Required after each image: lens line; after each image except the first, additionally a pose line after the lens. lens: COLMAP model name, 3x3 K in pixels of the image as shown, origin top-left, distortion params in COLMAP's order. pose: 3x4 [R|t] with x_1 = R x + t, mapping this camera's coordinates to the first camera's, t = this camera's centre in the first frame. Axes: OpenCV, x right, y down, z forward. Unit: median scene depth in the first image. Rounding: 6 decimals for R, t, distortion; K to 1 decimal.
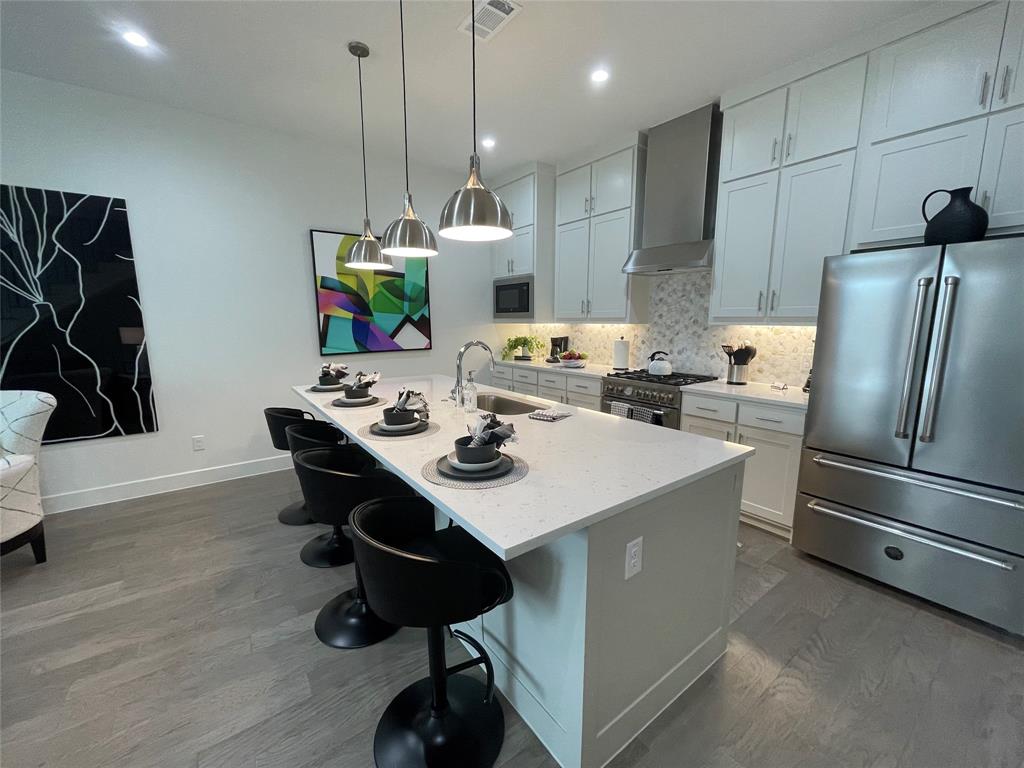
lens RADIAL K [[414.7, 0, 508.5], [0, 414.7, 383.1], [0, 0, 1]] dist [0.000722, -0.000135]
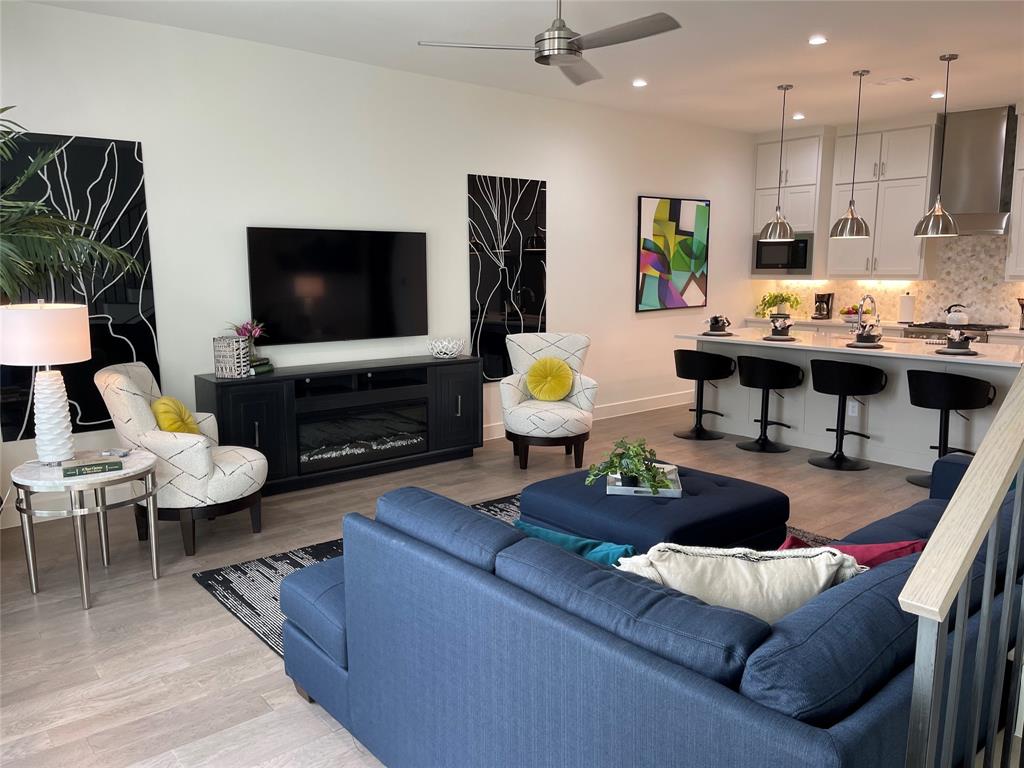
lens RADIAL K [[771.4, 0, 516.6], [0, 771.4, 383.4], [0, 0, 1]] dist [0.082913, -0.104490]
pose [[0.997243, -0.011705, 0.073272, -0.932807], [0.011771, 0.999931, -0.000468, 0.118637], [-0.073261, 0.001329, 0.997312, -0.990953]]
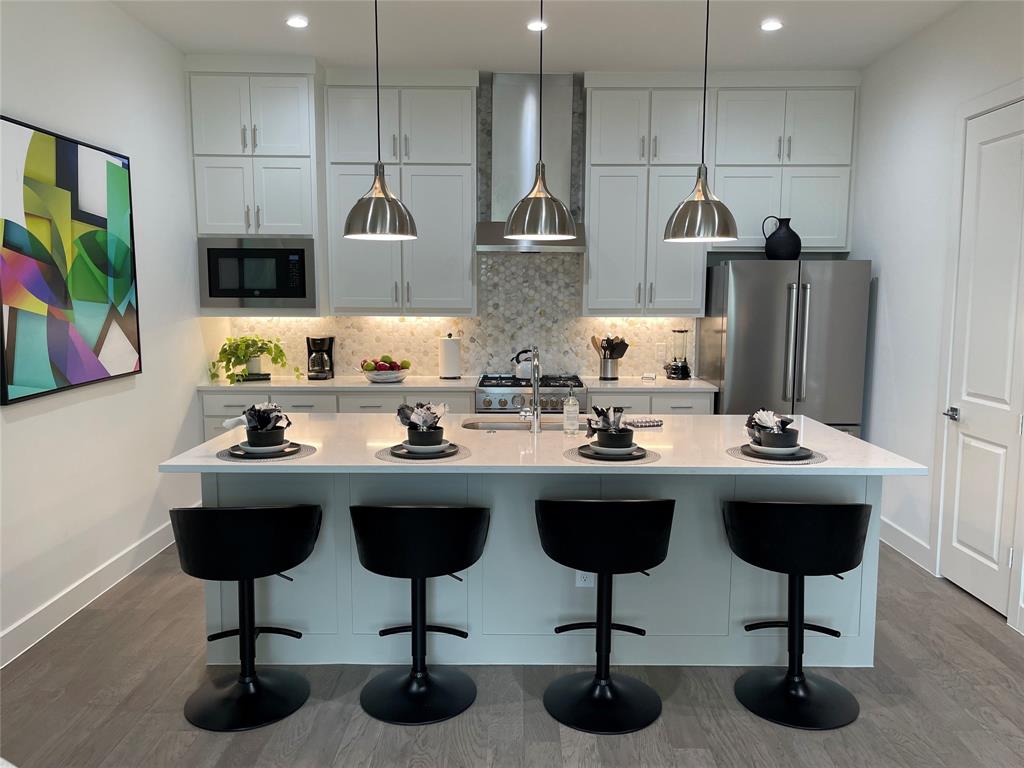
lens RADIAL K [[771.4, 0, 516.6], [0, 771.4, 383.4], [0, 0, 1]] dist [0.082913, -0.104490]
pose [[0.589314, -0.088997, 0.802987, -0.801754], [0.118385, 0.992698, 0.023139, -0.044794], [-0.799183, 0.081426, 0.595547, 0.108043]]
